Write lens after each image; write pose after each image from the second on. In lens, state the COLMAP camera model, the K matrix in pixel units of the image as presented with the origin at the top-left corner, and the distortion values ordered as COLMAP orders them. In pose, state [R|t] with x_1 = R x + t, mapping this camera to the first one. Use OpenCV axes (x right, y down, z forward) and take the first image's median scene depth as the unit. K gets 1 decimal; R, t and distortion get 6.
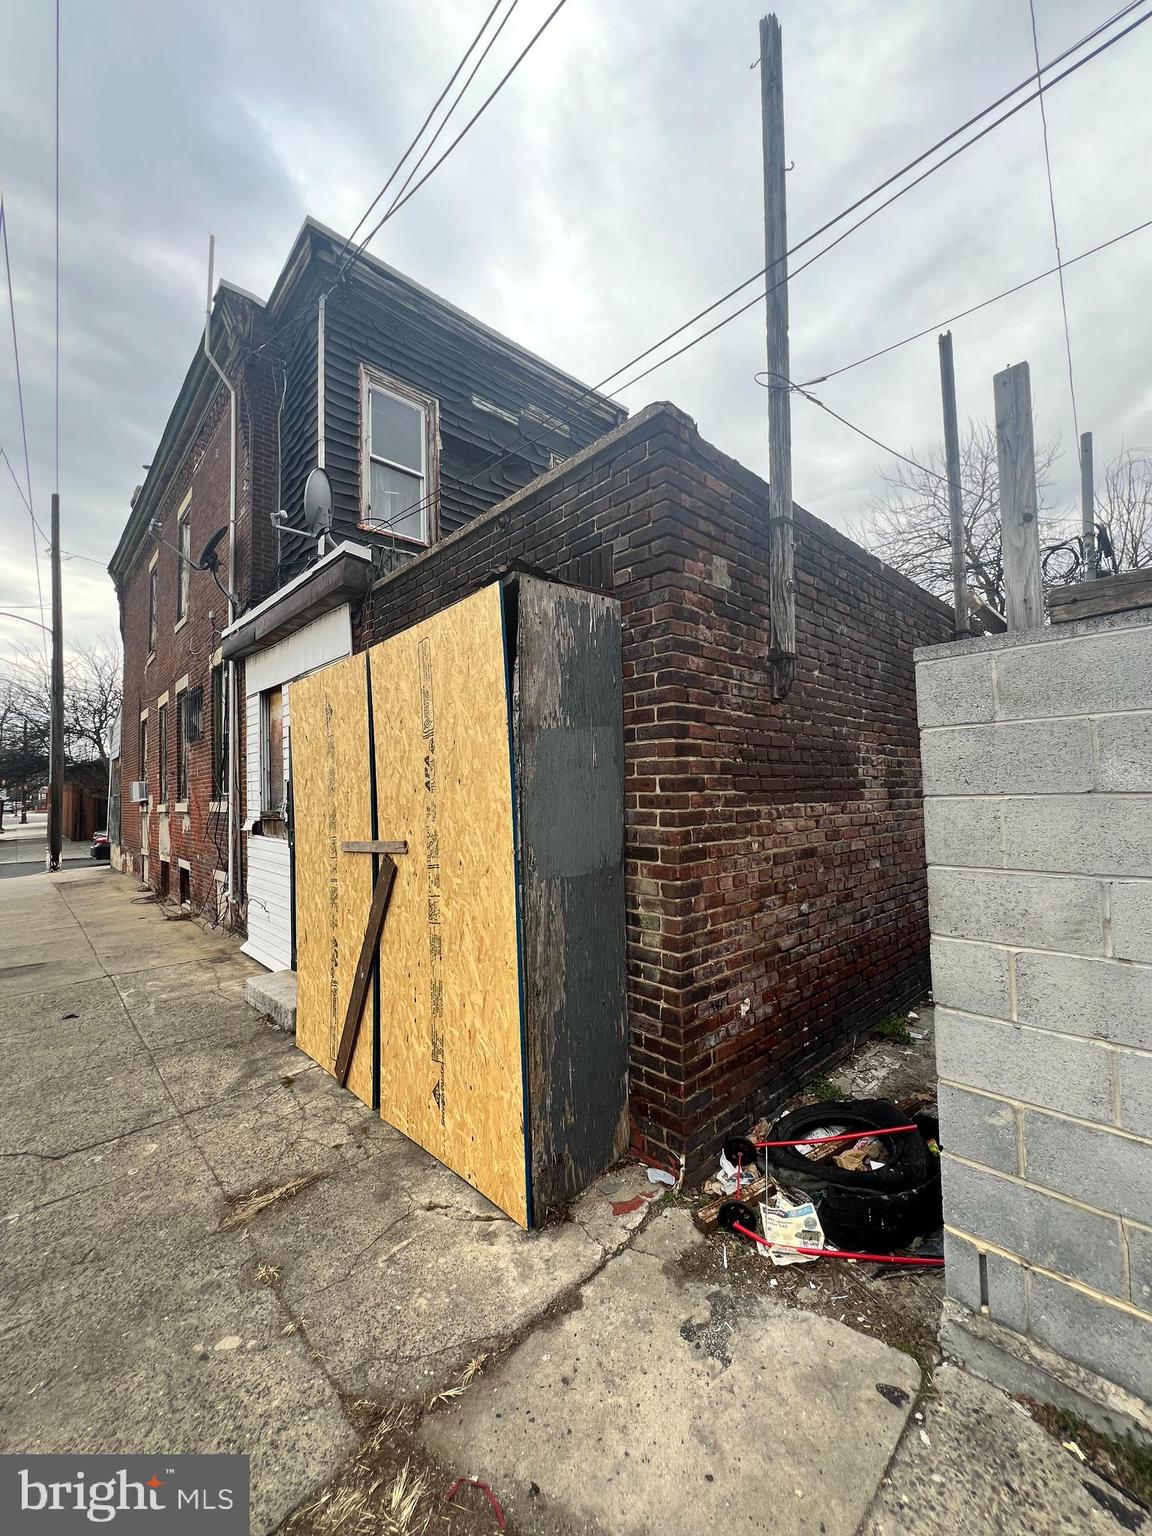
lens RADIAL K [[614.0, 0, 576.0], [0, 614.0, 768.0], [0, 0, 1]] dist [-0.001974, 0.000102]
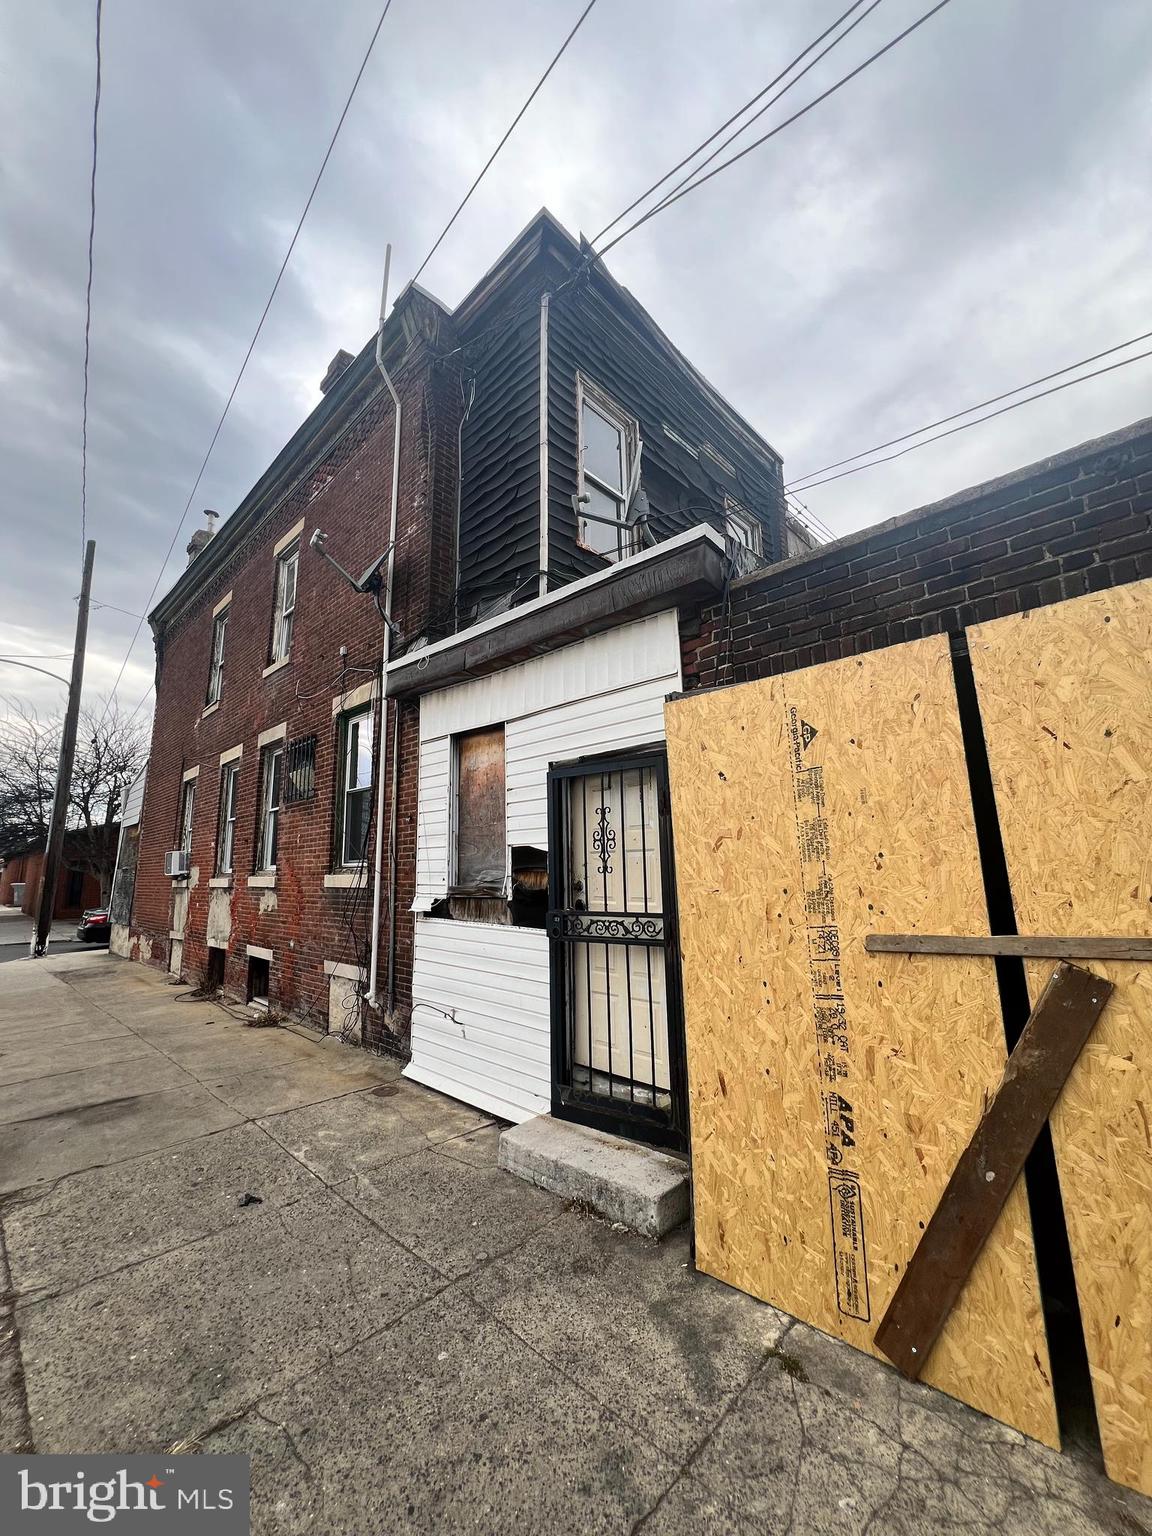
lens RADIAL K [[614.0, 0, 576.0], [0, 614.0, 768.0], [0, 0, 1]] dist [-0.001974, 0.000102]
pose [[0.998549, 0.020209, 0.049923, -0.377654], [-0.013605, 0.991519, -0.129247, 0.019143], [-0.052112, 0.128381, 0.990355, 0.198792]]
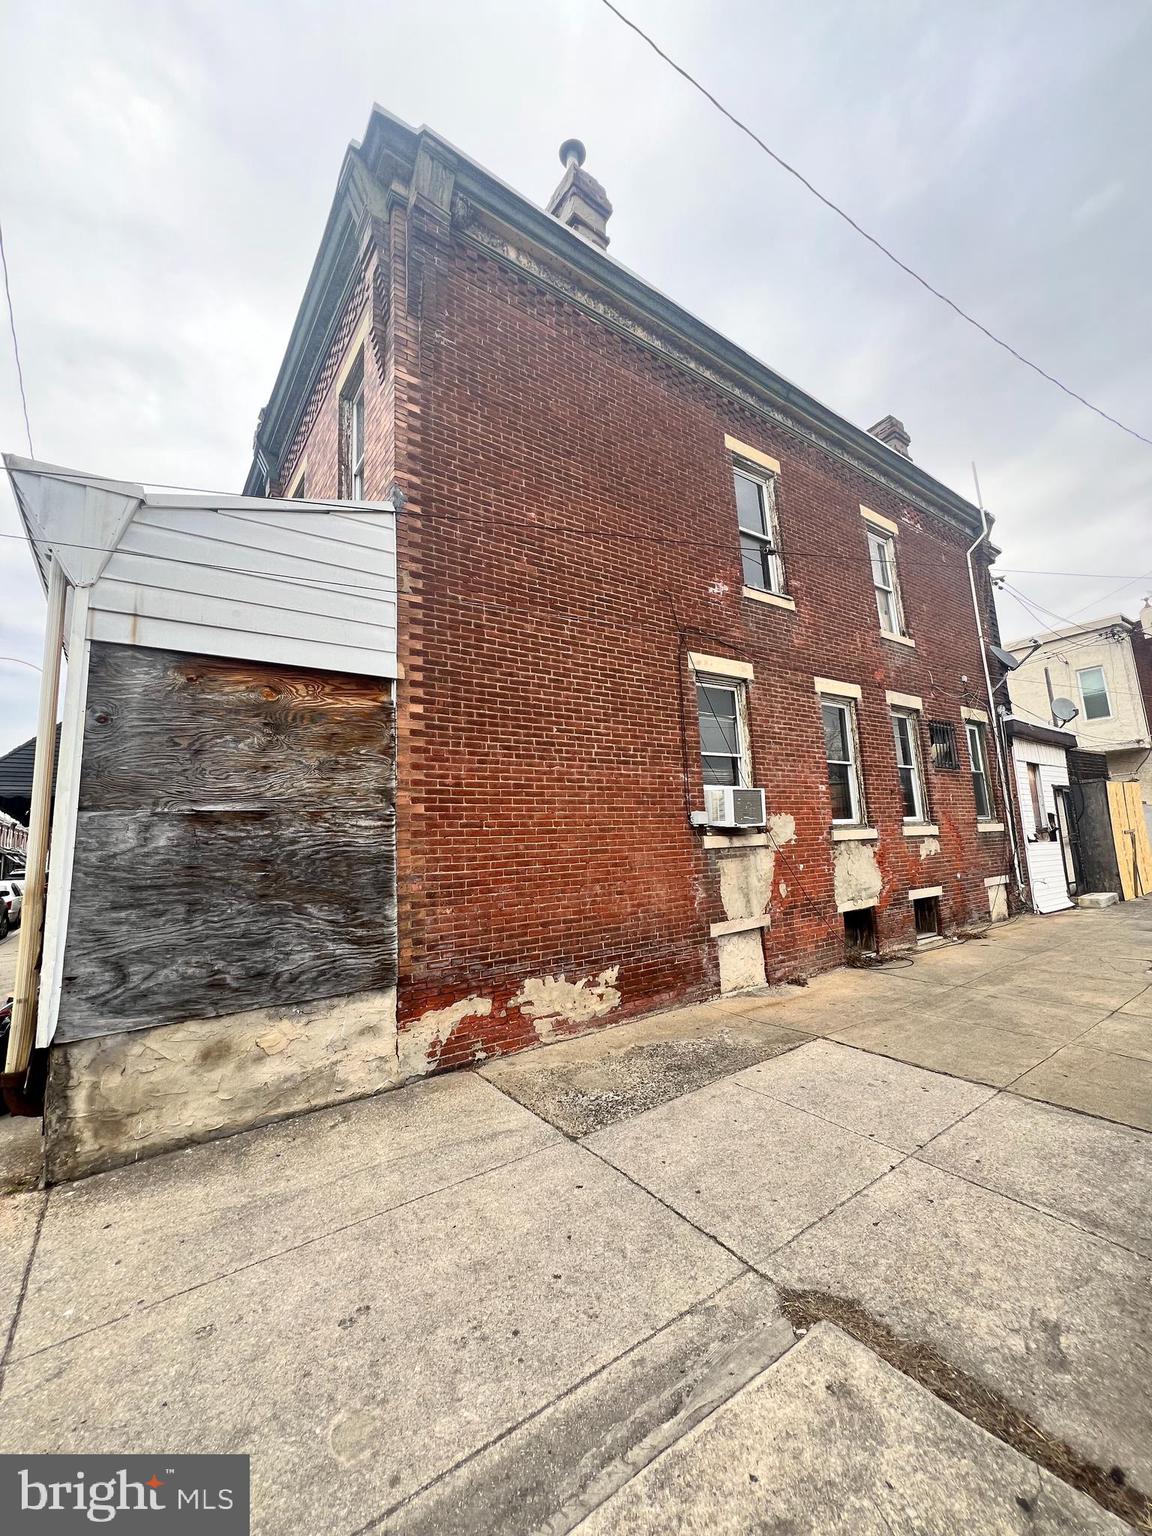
lens RADIAL K [[614.0, 0, 576.0], [0, 614.0, 768.0], [0, 0, 1]] dist [-0.001974, 0.000102]
pose [[0.121856, 0.154833, 0.980397, -2.339489], [0.003317, 0.987689, -0.156397, 0.163596], [-0.992542, 0.022310, 0.119842, 2.012416]]
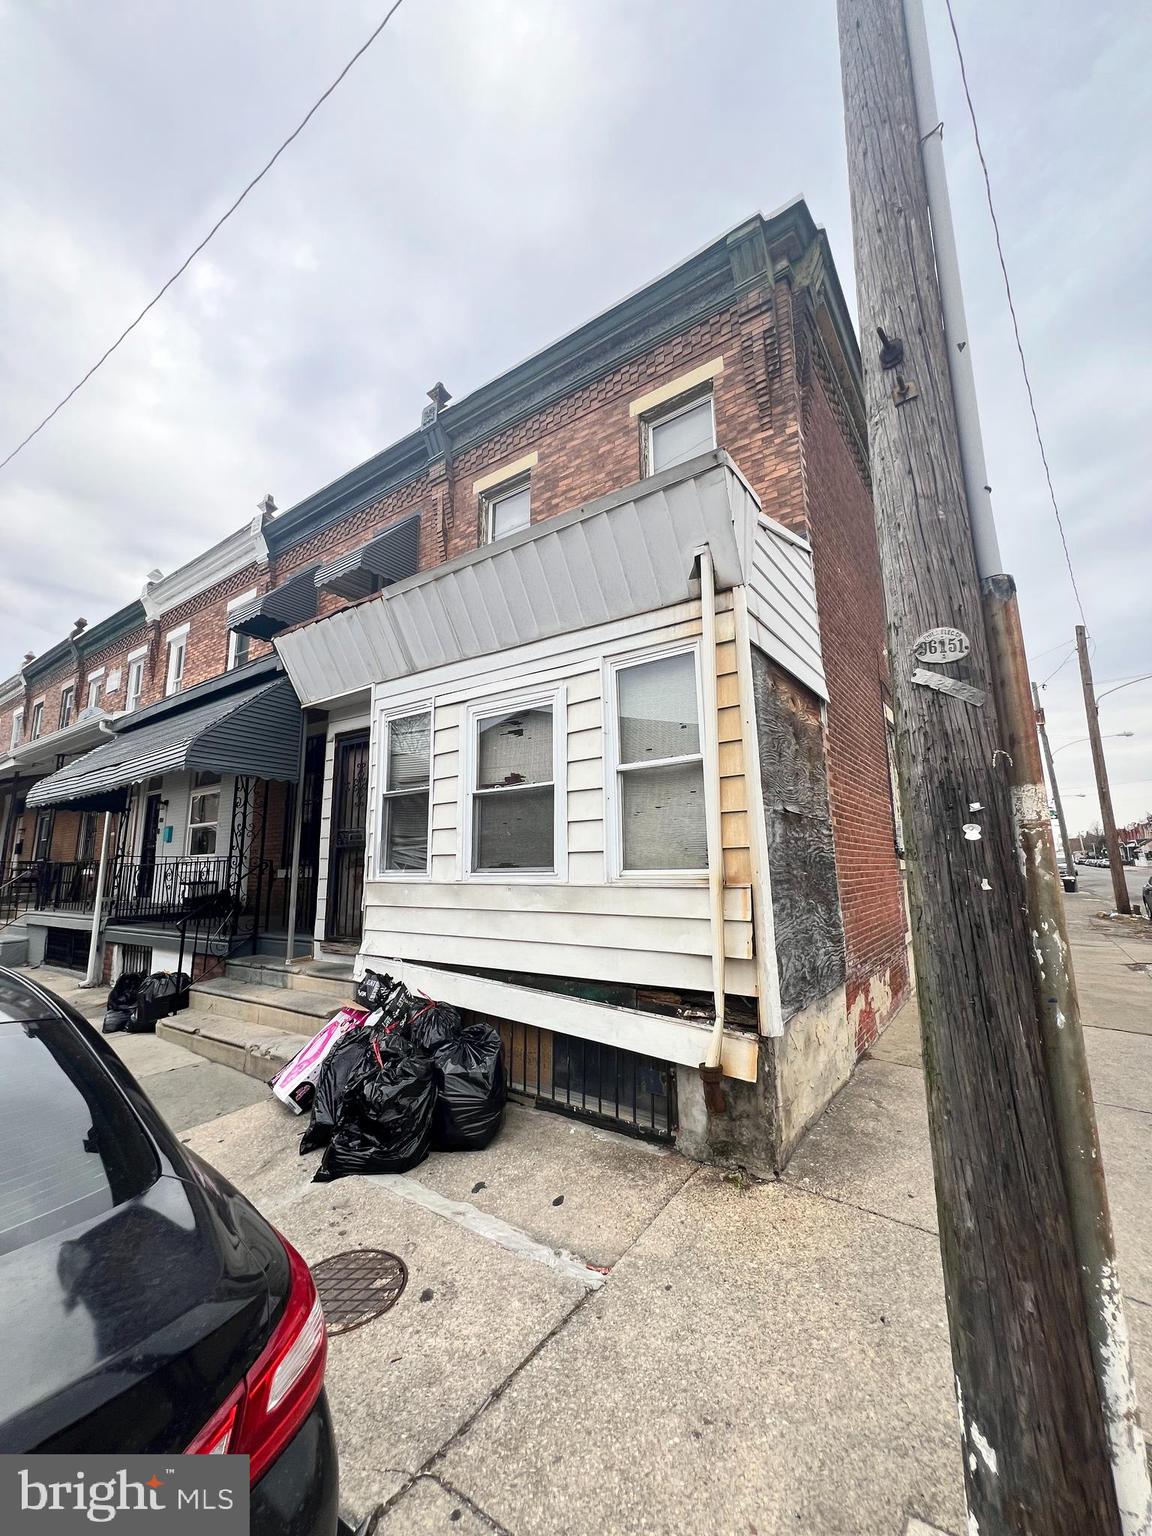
lens RADIAL K [[614.0, 0, 576.0], [0, 614.0, 768.0], [0, 0, 1]] dist [-0.001974, 0.000102]
pose [[-0.203741, 0.191030, 0.960207, -2.359213], [-0.026233, 0.979361, -0.200407, 0.198353], [-0.978673, -0.066020, -0.194525, 2.764091]]
